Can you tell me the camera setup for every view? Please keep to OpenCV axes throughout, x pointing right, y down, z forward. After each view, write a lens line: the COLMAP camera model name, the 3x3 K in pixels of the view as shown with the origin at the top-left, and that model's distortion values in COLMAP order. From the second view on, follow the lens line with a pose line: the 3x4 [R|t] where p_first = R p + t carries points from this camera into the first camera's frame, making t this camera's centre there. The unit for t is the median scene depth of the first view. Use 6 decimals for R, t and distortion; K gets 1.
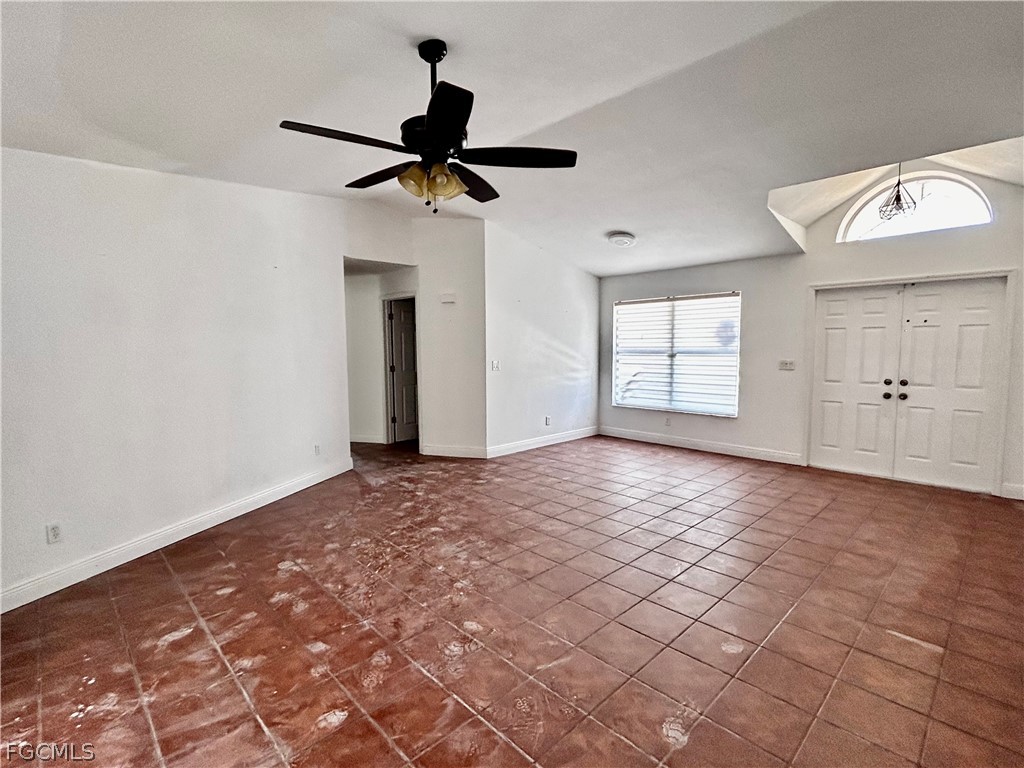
lens RADIAL K [[486.1, 0, 512.5], [0, 486.1, 385.8], [0, 0, 1]] dist [0.001546, 0.000913]
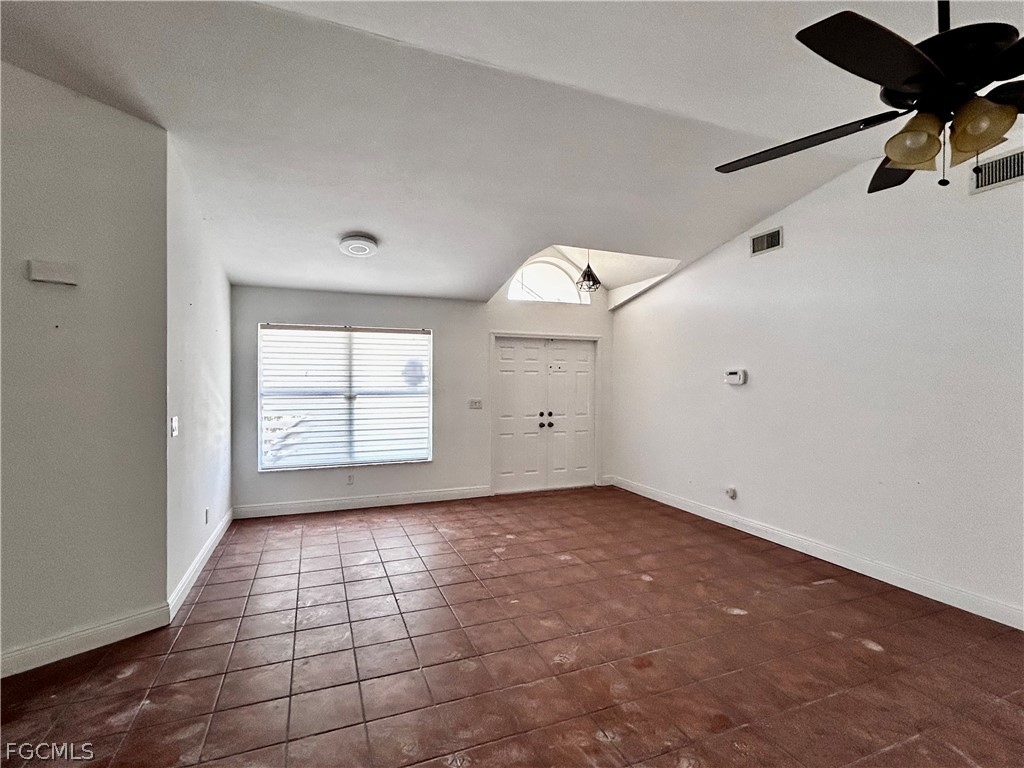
lens RADIAL K [[486.1, 0, 509.0], [0, 486.1, 382.8], [0, 0, 1]] dist [0.001546, 0.000913]
pose [[0.380837, 0.003423, 0.924636, -0.359627], [0.073164, 0.996746, -0.033825, -0.043698], [-0.921743, 0.080532, 0.379347, 0.485641]]
